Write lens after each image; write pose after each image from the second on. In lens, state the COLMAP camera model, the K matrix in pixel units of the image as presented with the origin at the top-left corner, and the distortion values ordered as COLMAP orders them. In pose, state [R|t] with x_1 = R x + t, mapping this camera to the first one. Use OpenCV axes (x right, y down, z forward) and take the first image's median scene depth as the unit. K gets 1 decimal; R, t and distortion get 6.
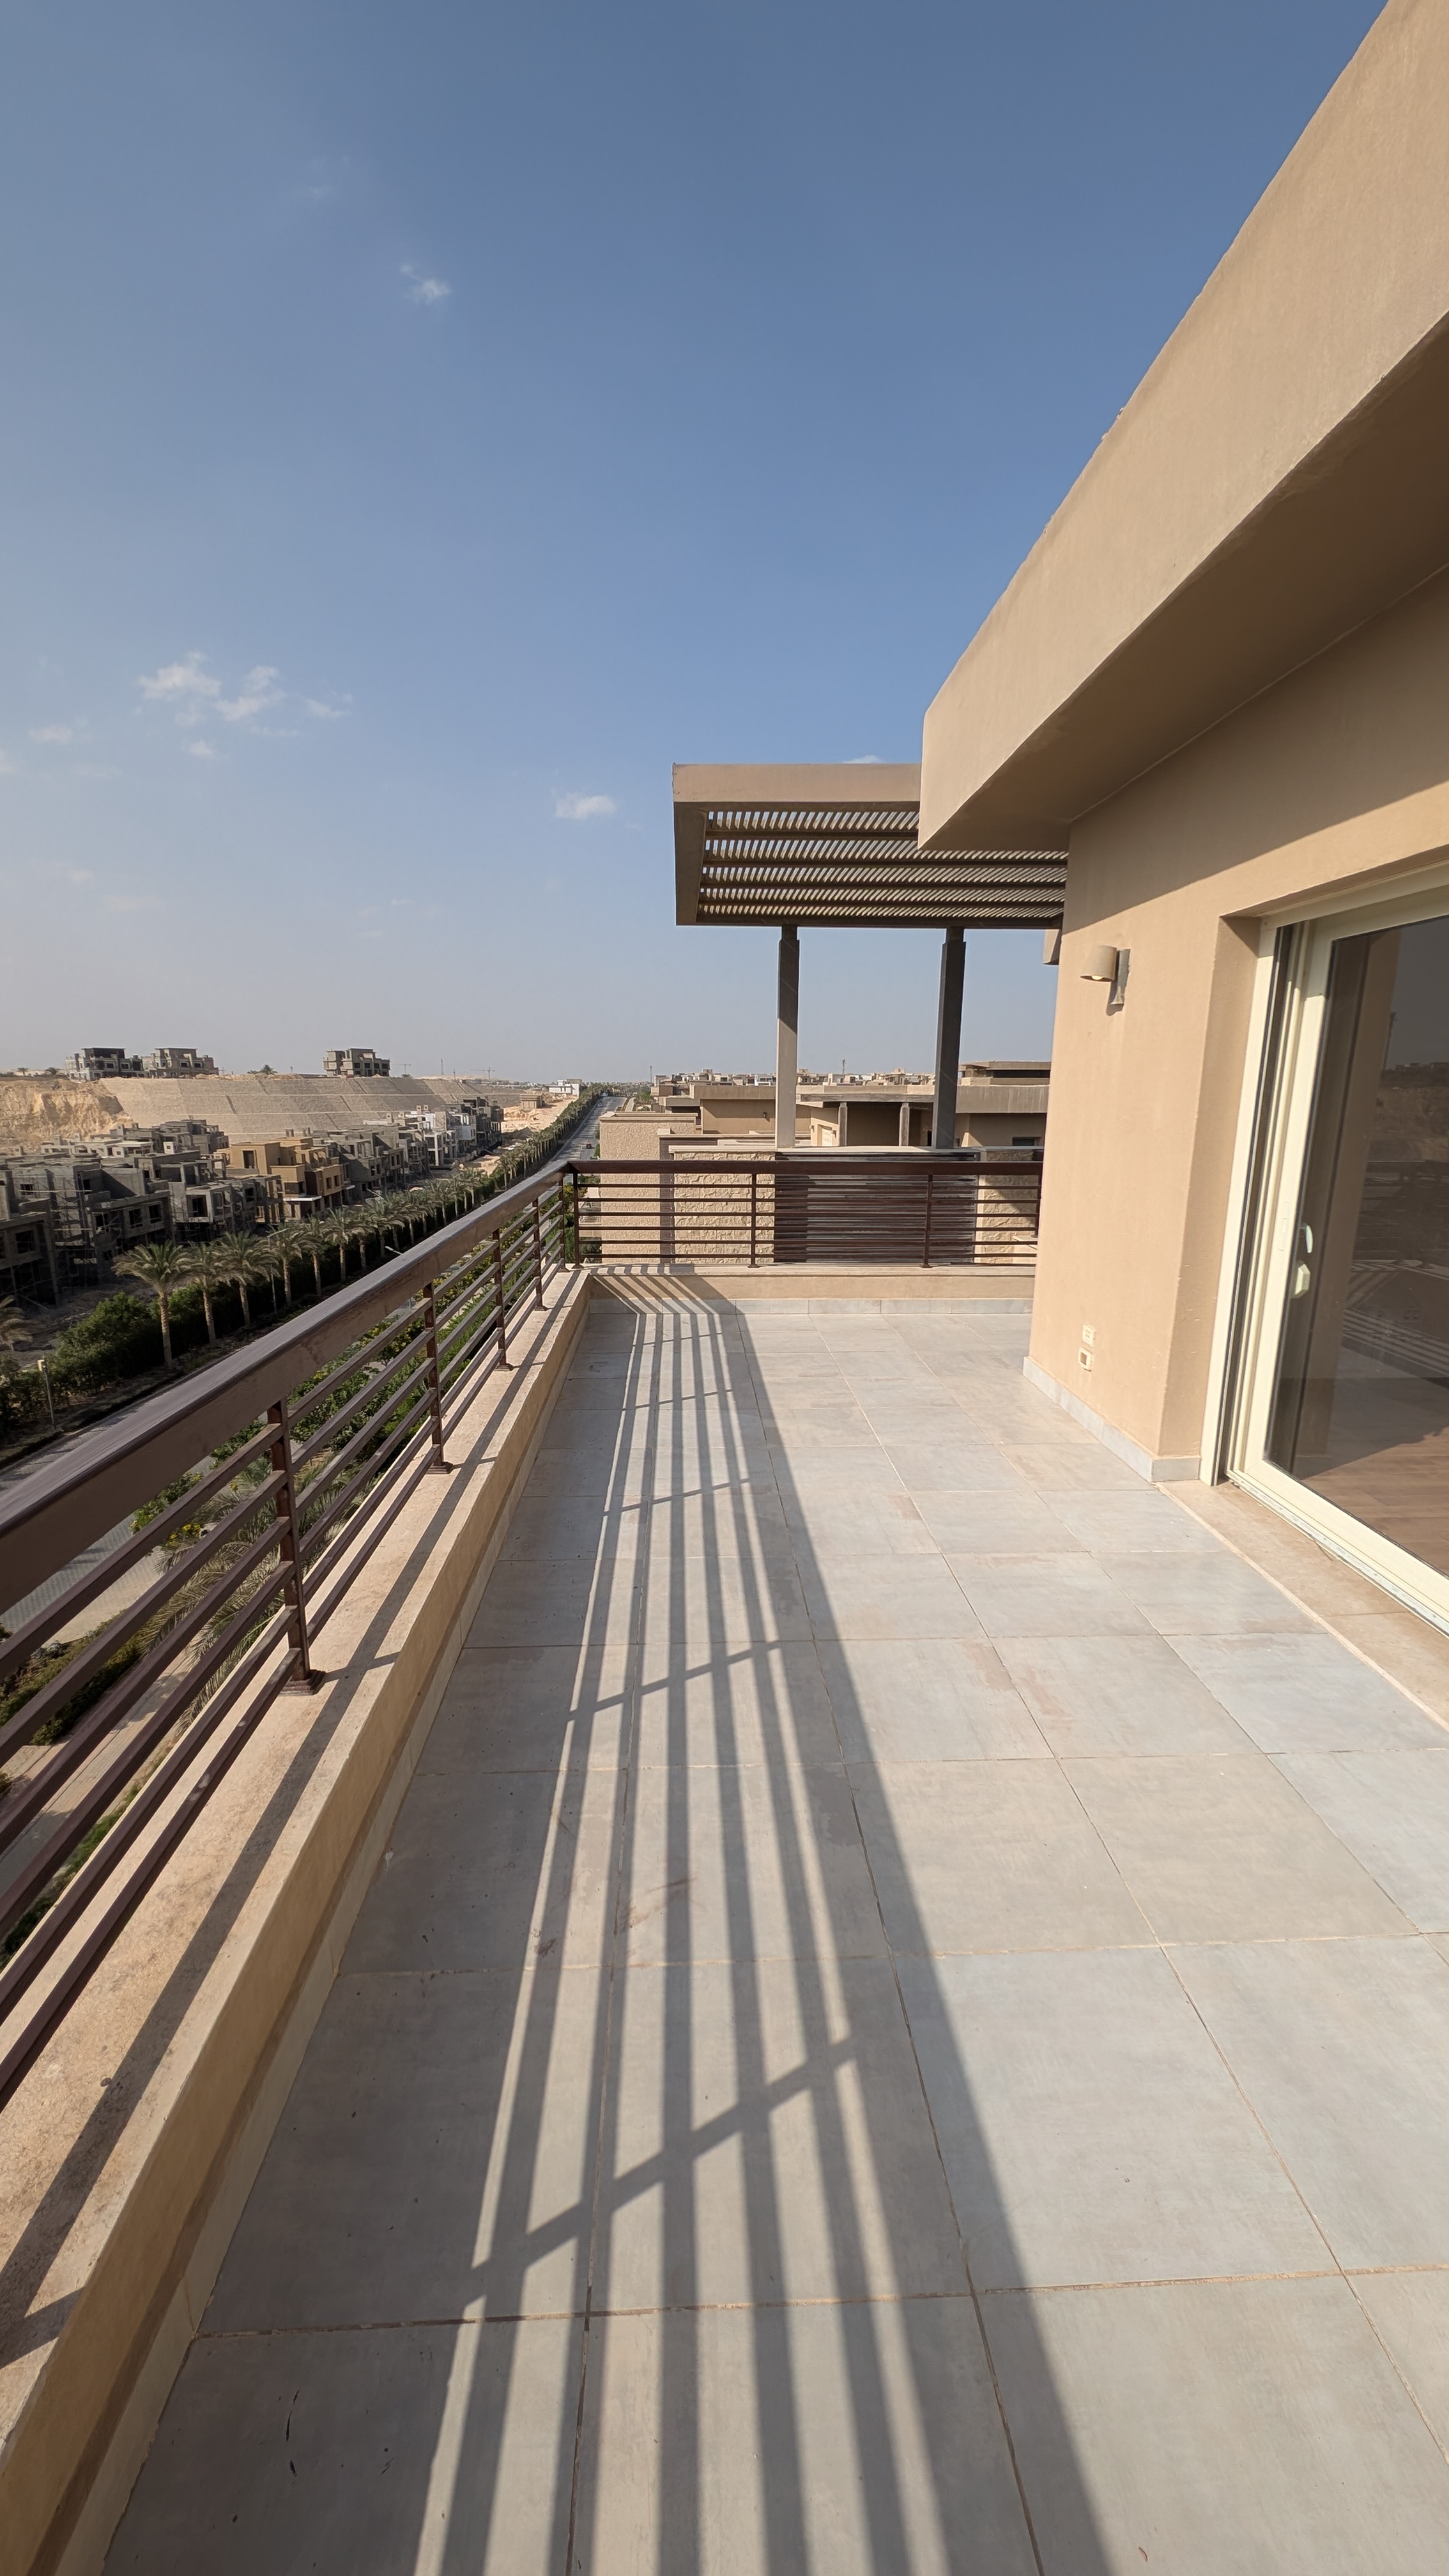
lens RADIAL K [[964.0, 0, 719.6], [0, 964.0, 1293.8], [0, 0, 1]] dist [0.011776, -0.004324]
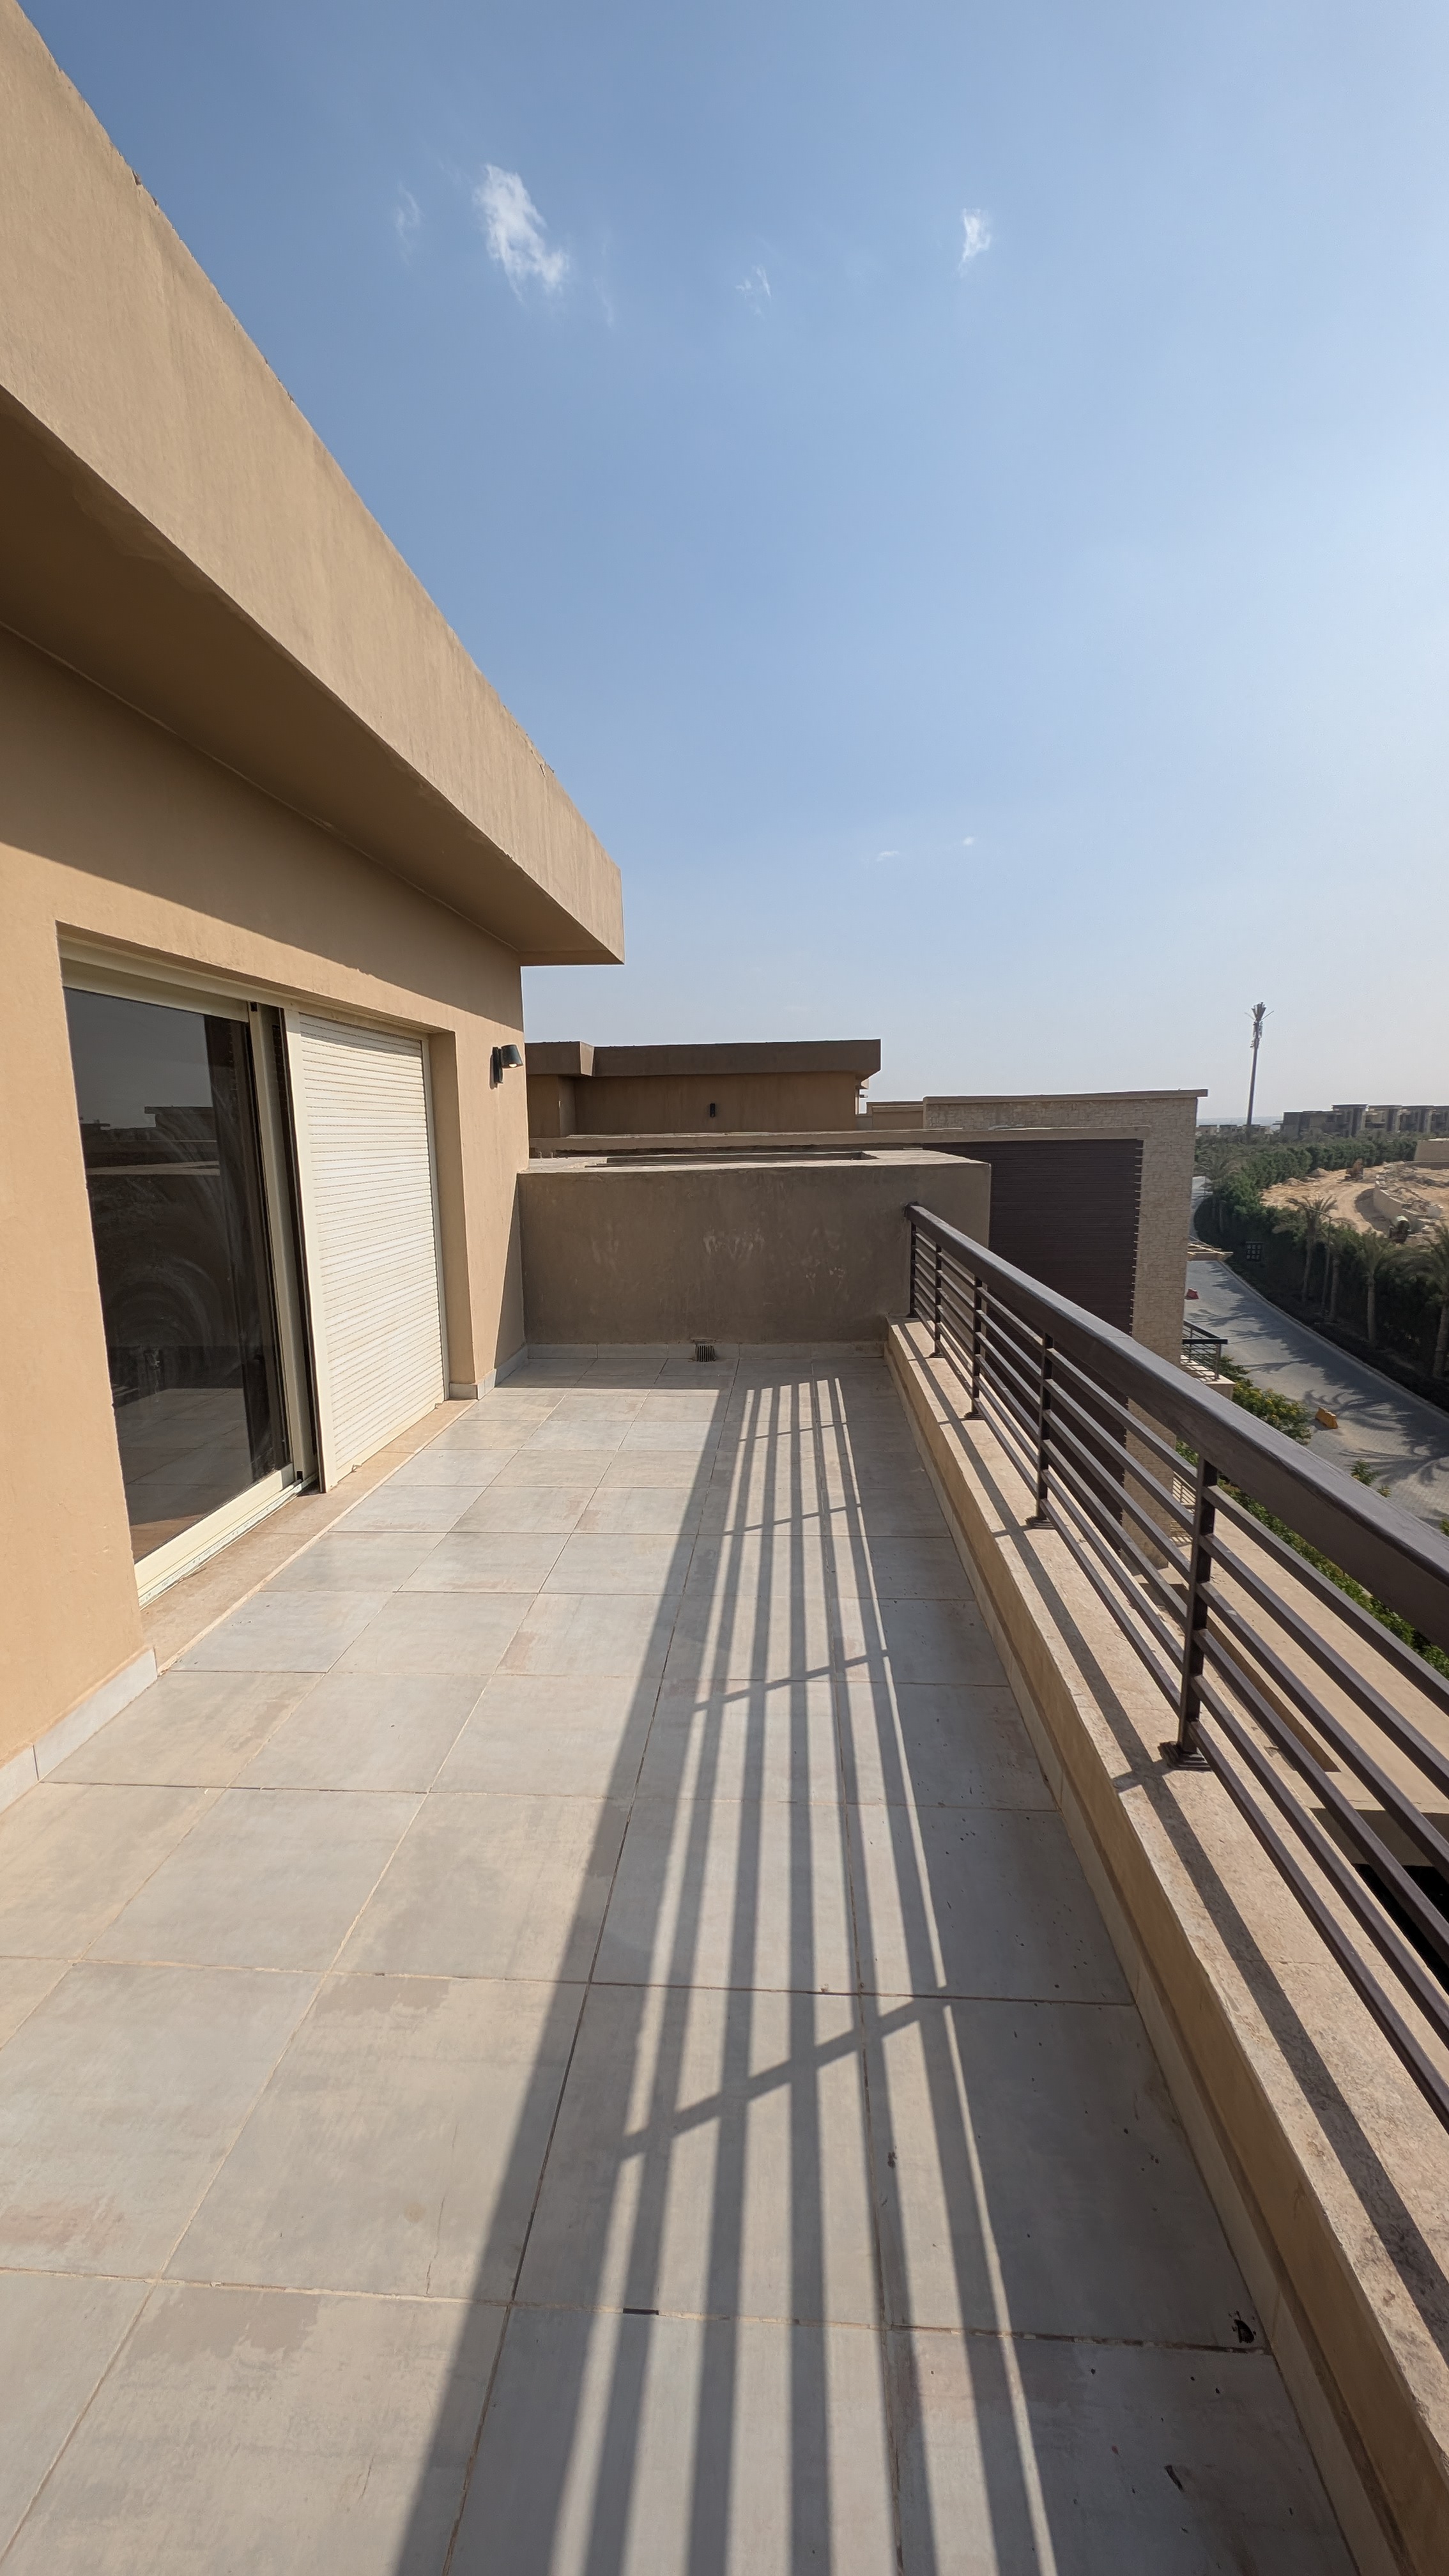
lens RADIAL K [[964.0, 0, 745.4], [0, 964.0, 1278.2], [0, 0, 1]] dist [0.011776, -0.004324]
pose [[-0.995831, -0.005022, 0.091074, -0.067962], [0.027840, 0.934098, 0.355930, -0.343867], [-0.086859, 0.356982, -0.930064, 1.556159]]
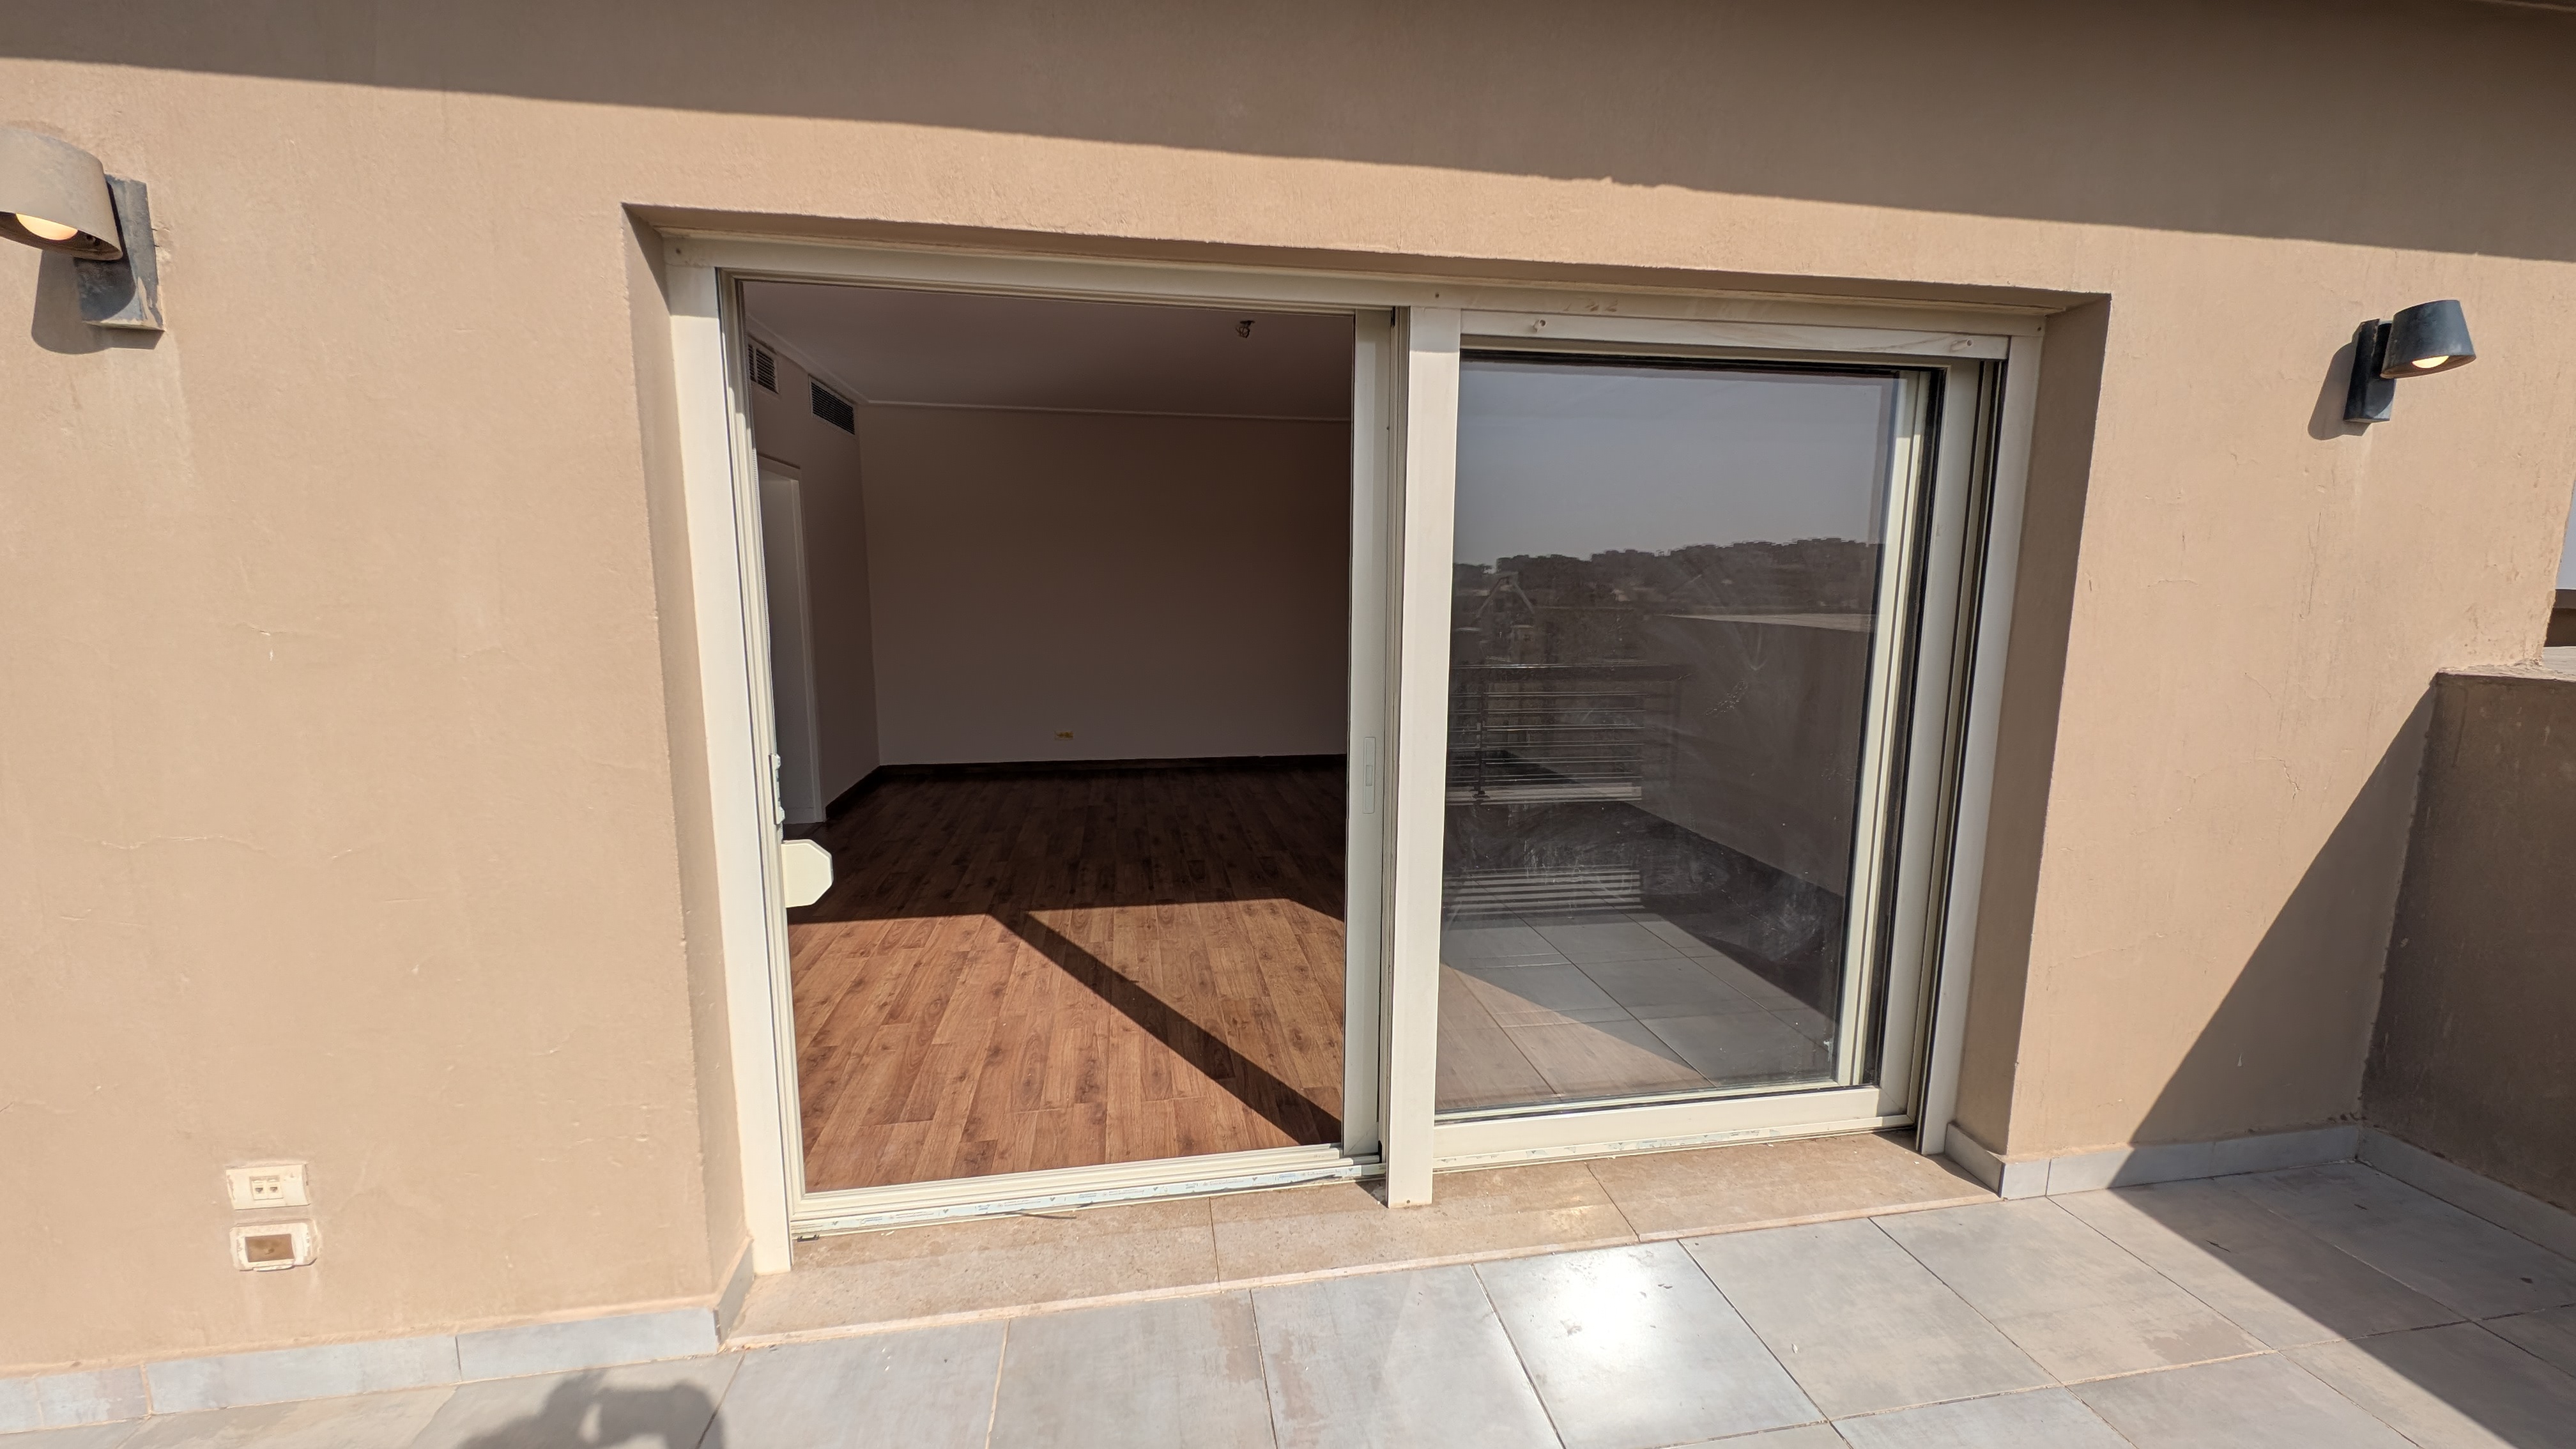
lens RADIAL K [[964.0, 0, 1294.2], [0, 964.0, 726.0], [0, 0, 1]] dist [0.011776, -0.004324]
pose [[-0.128490, -0.155570, 0.979433, -0.028760], [0.201234, 0.962983, 0.179356, -0.144272], [-0.971079, 0.220141, -0.092428, 0.694541]]
